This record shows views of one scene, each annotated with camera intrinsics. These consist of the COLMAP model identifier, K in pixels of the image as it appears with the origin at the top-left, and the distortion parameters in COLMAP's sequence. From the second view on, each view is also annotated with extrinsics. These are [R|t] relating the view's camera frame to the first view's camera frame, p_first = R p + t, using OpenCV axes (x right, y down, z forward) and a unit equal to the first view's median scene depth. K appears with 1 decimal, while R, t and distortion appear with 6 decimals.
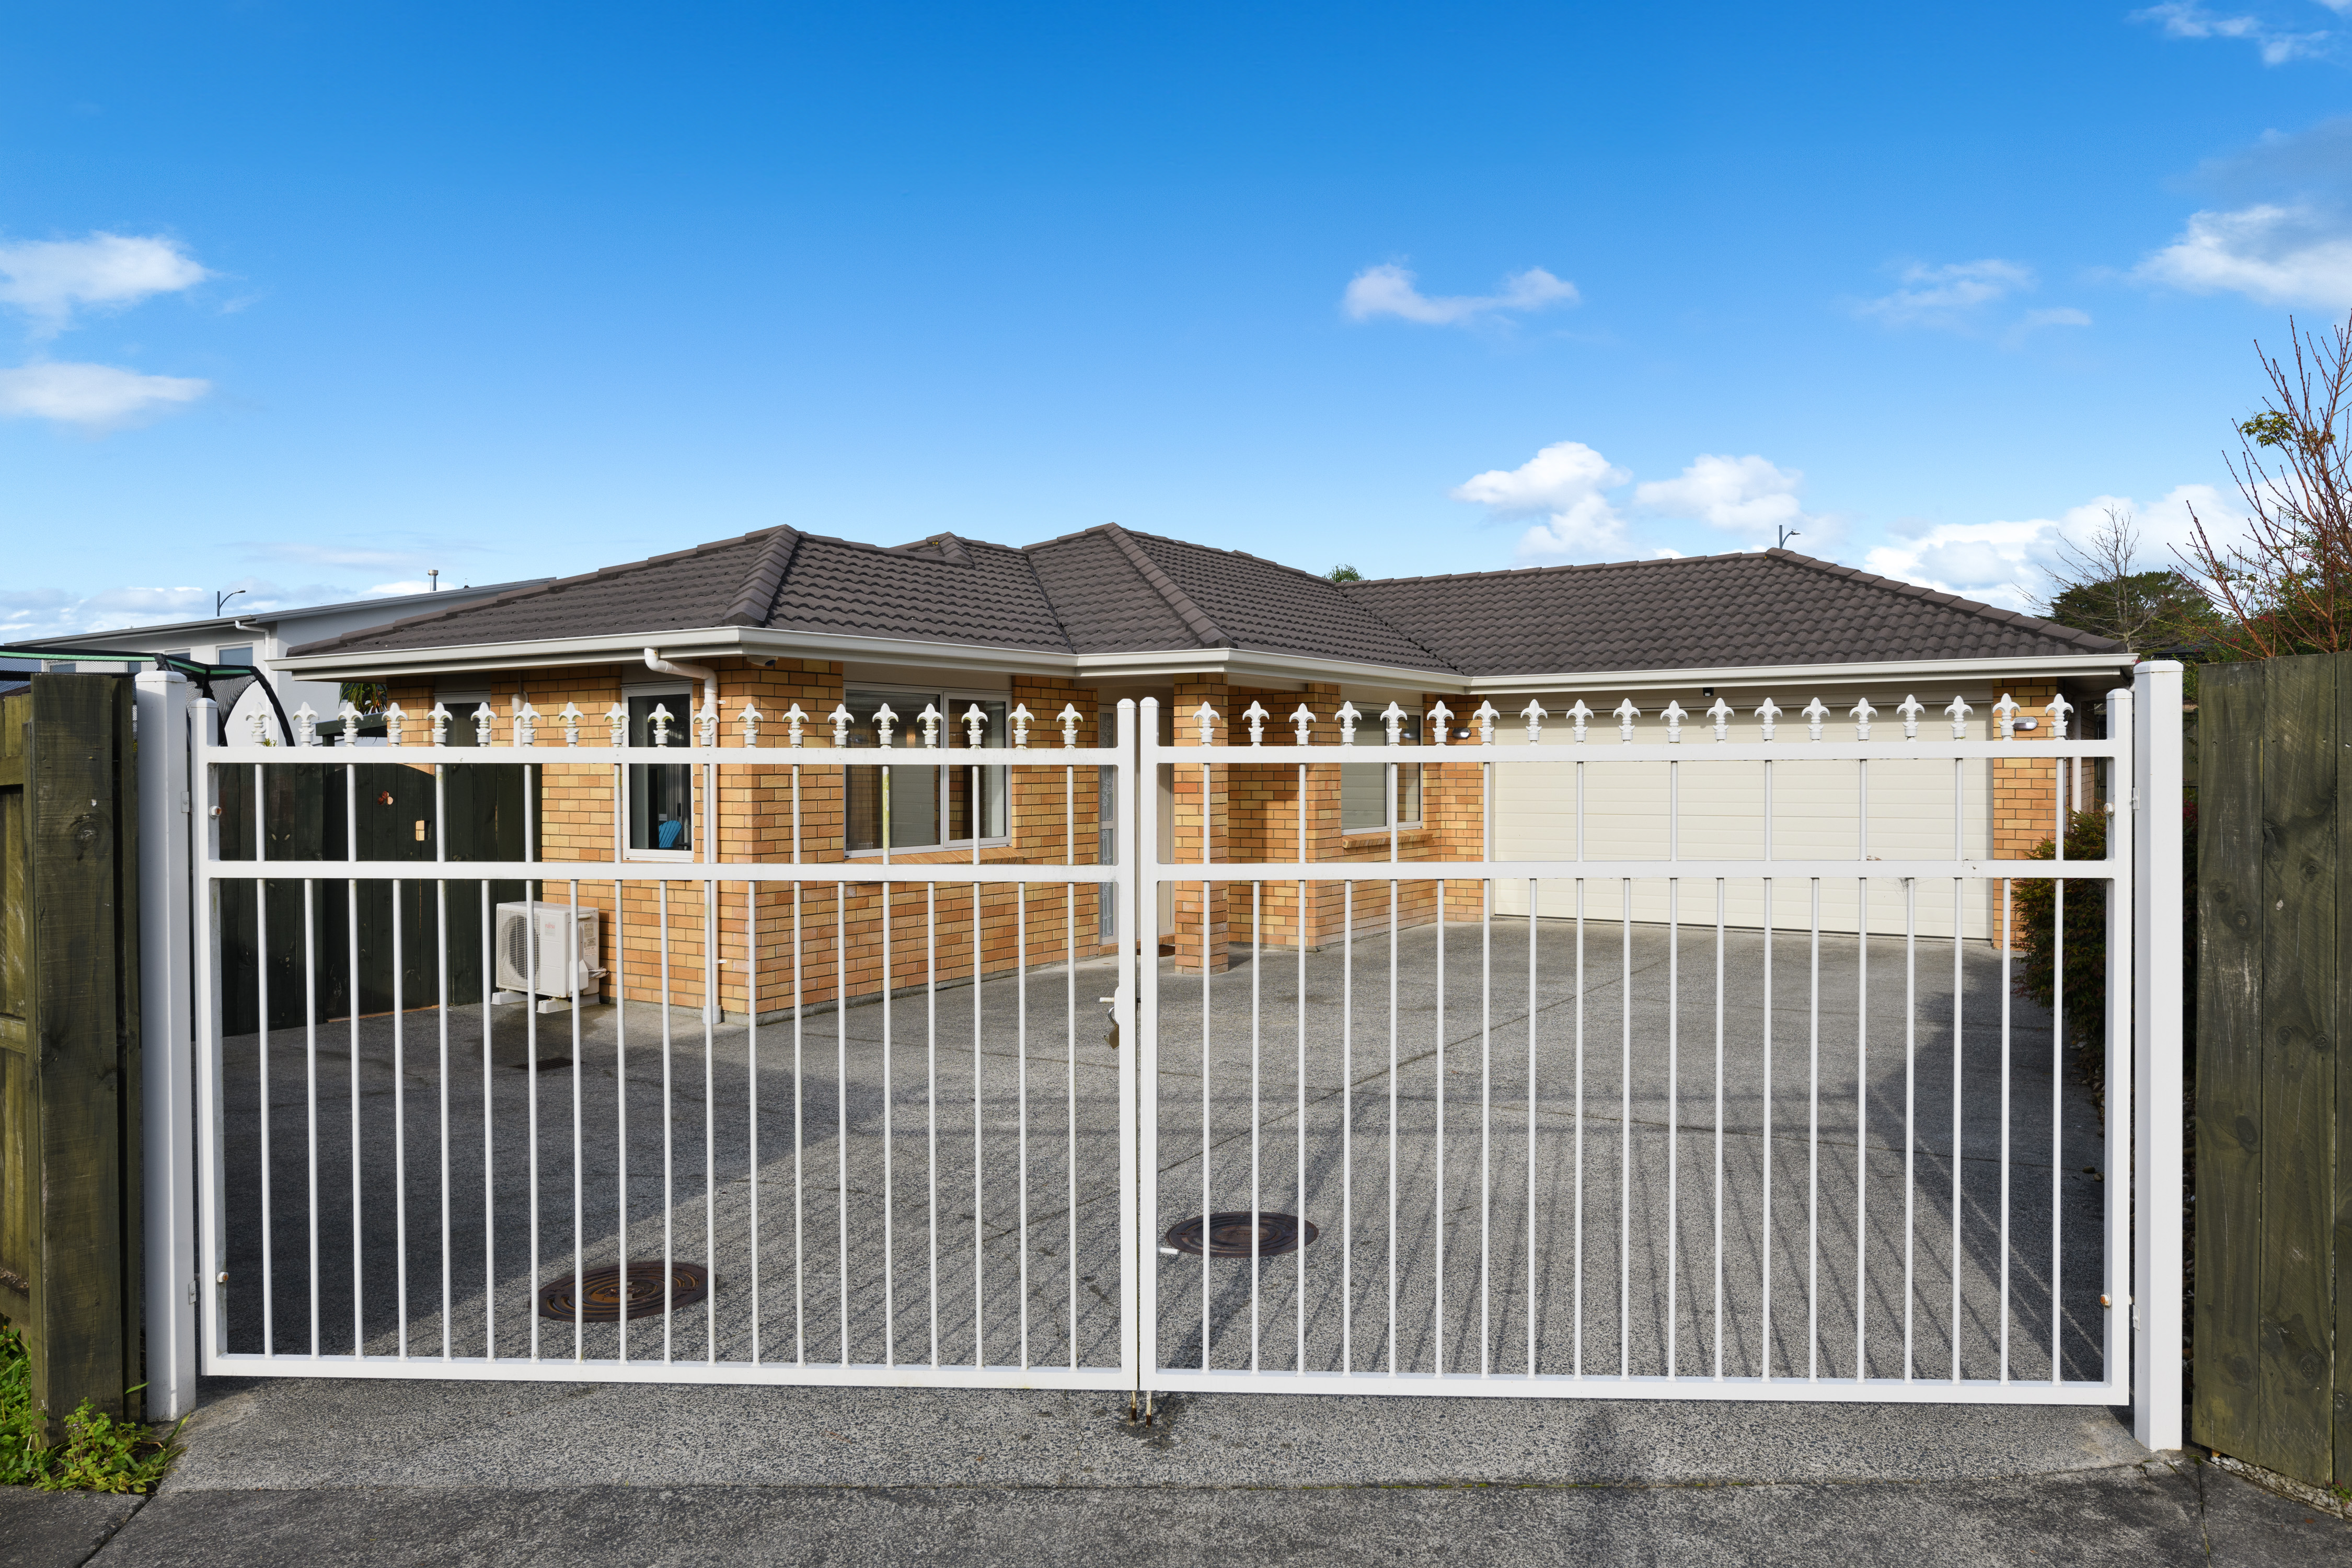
lens RADIAL K [[1614.0, 0, 1176.0], [0, 1614.0, 784.0], [0, 0, 1]] dist [-0.073669, 0.001658]
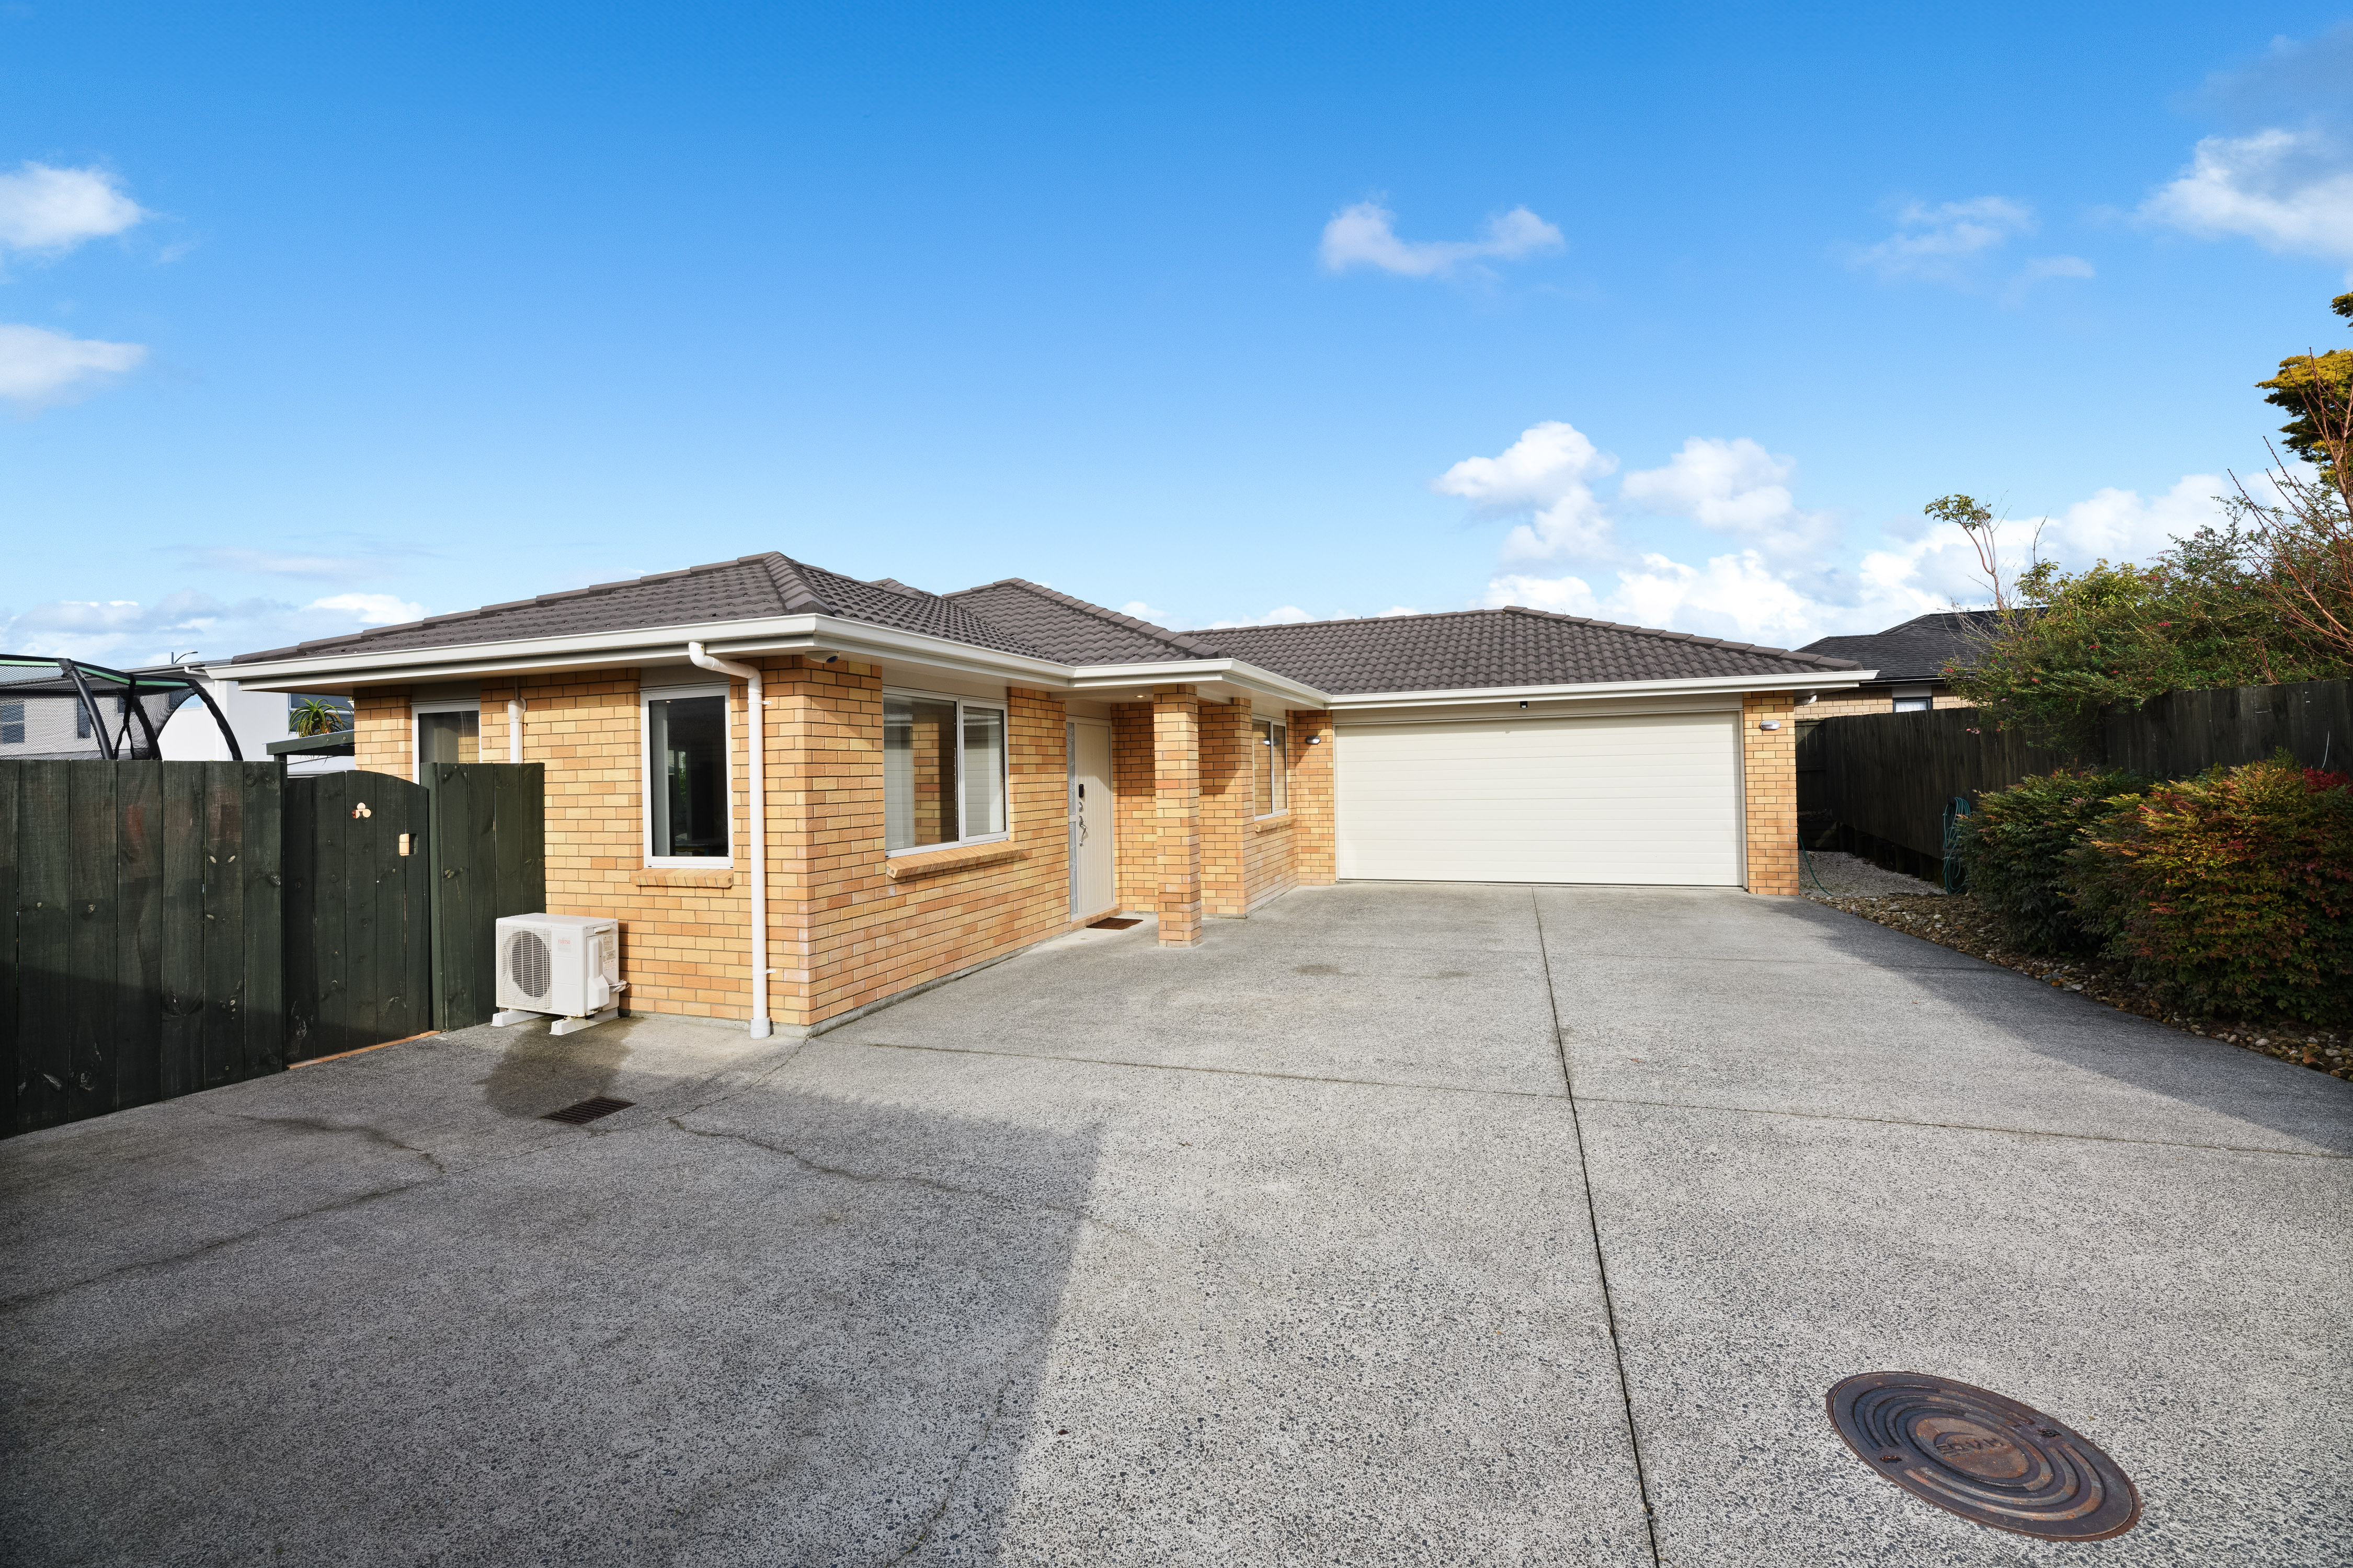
lens RADIAL K [[1016.2, 0, 1137.2], [0, 1016.2, 774.6], [0, 0, 1]] dist [0.000791, -0.000103]
pose [[0.979062, -0.015952, 0.202938, -0.157181], [0.018293, 0.999786, -0.009663, 0.001958], [-0.202740, 0.013173, 0.979144, 0.294873]]
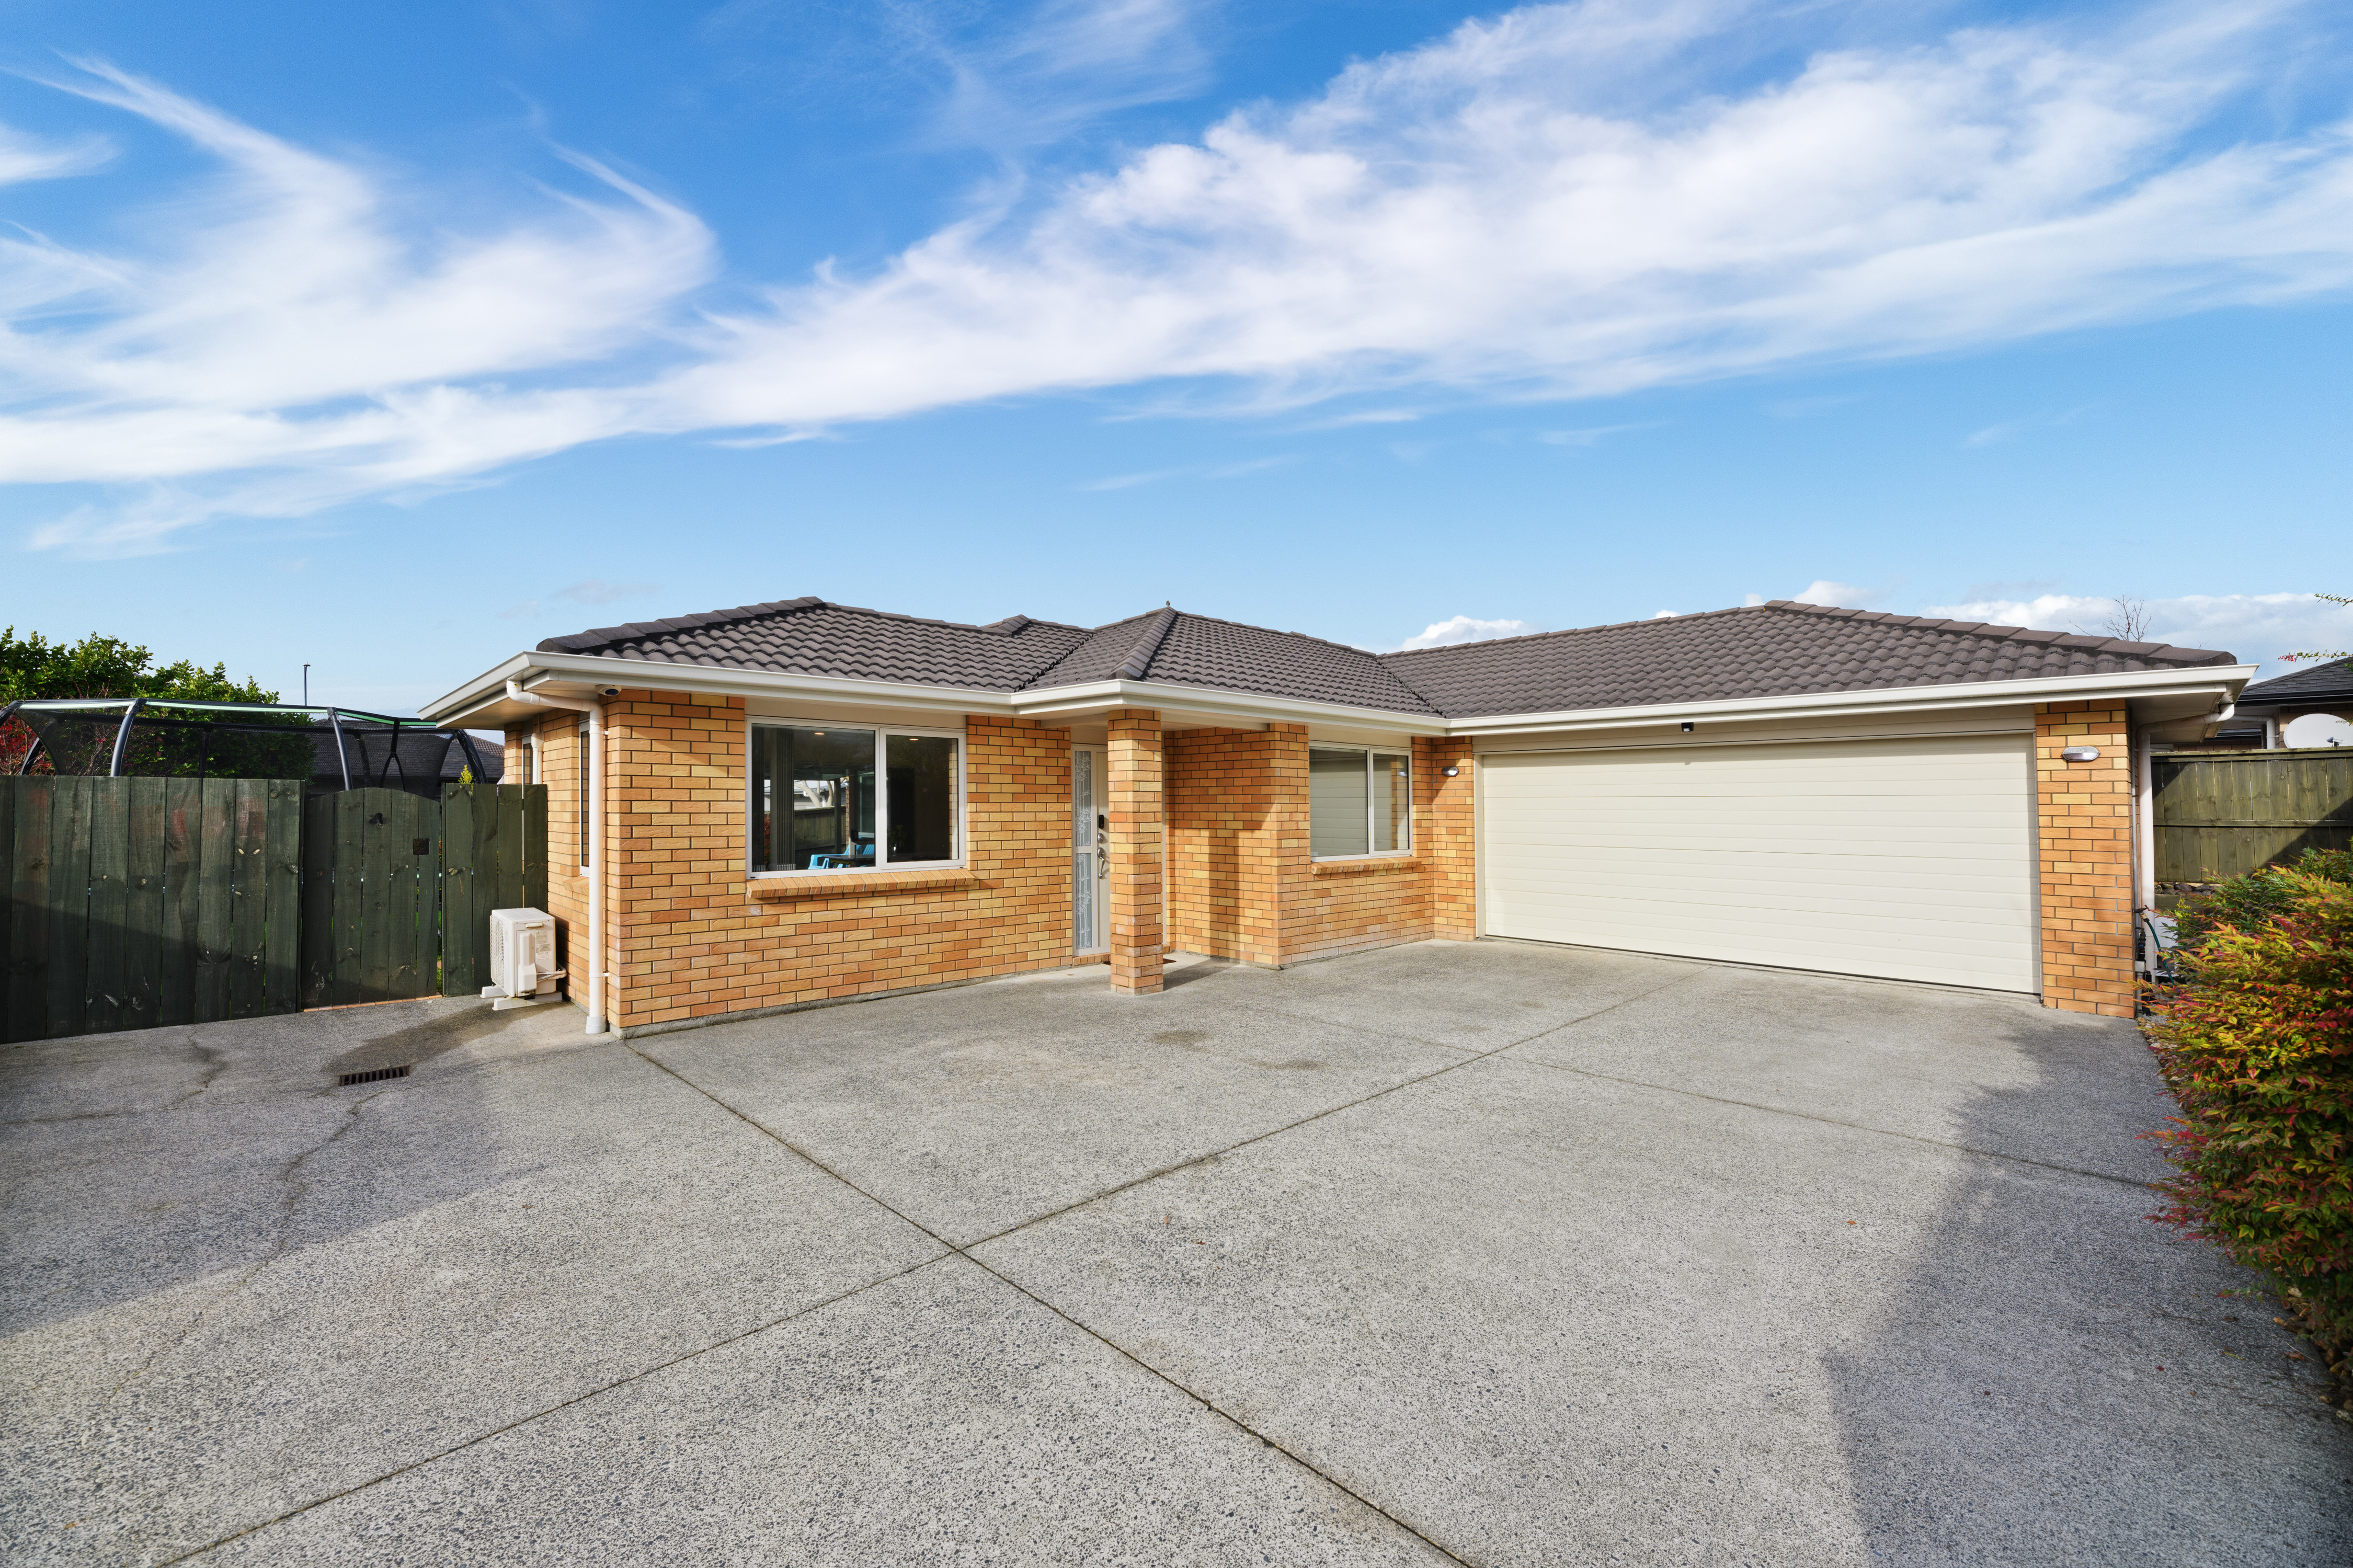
lens RADIAL K [[969.3, 0, 1180.3], [0, 969.3, 803.4], [0, 0, 1]] dist [-0.001445, -0.000256]
pose [[0.968758, 0.007043, -0.247909, 0.205669], [-0.009869, 0.999900, -0.010161, -0.000810], [0.247813, 0.012290, 0.968730, 0.387992]]
